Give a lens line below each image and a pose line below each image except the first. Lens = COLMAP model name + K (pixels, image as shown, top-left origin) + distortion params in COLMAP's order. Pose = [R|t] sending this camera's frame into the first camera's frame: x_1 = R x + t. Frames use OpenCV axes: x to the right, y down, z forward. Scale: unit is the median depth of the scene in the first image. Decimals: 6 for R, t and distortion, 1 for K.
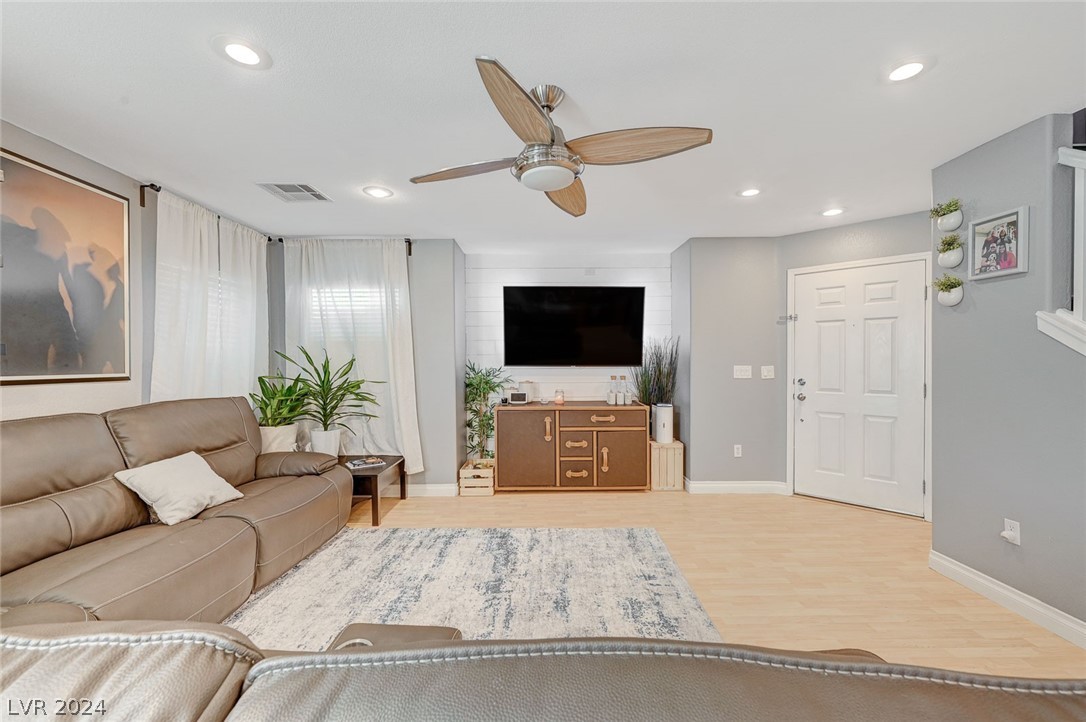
lens RADIAL K [[431.9, 0, 543.7], [0, 431.9, 364.4], [0, 0, 1]] dist [-0.001555, 0.000685]
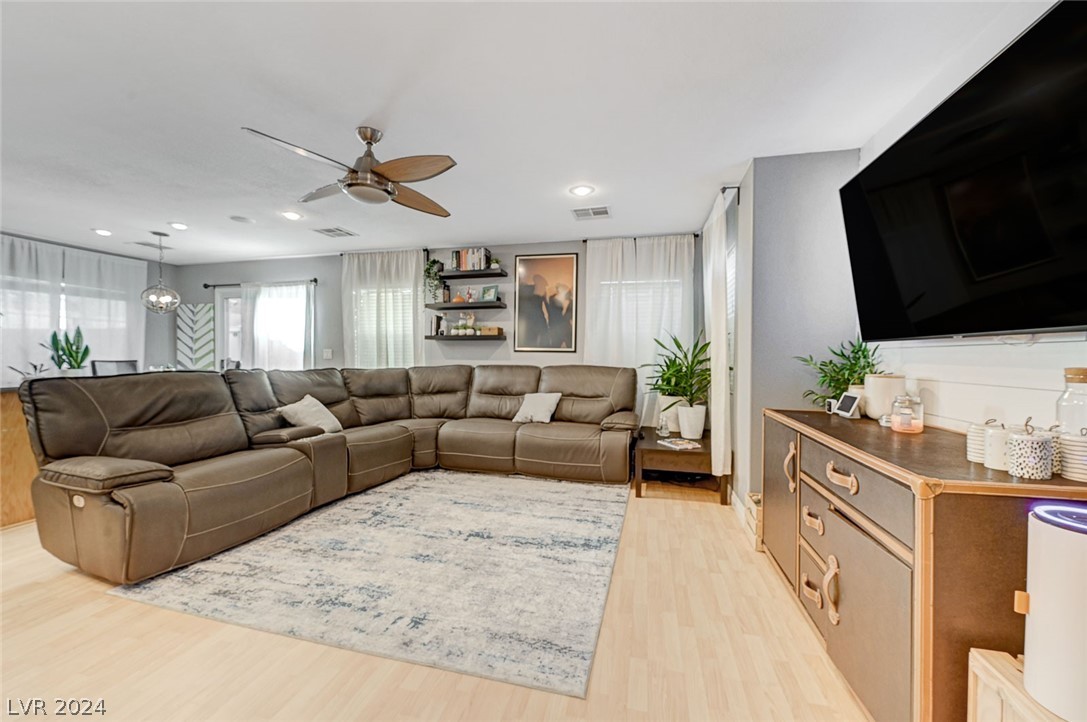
lens RADIAL K [[432.3, 0, 545.5], [0, 432.3, 362.6], [0, 0, 1]] dist [-0.001555, 0.000685]
pose [[-0.241490, 0.018585, -0.970225, 0.615914], [-0.015123, 0.999623, 0.022912, 0.028697], [0.970285, 0.020206, -0.241118, 0.956551]]
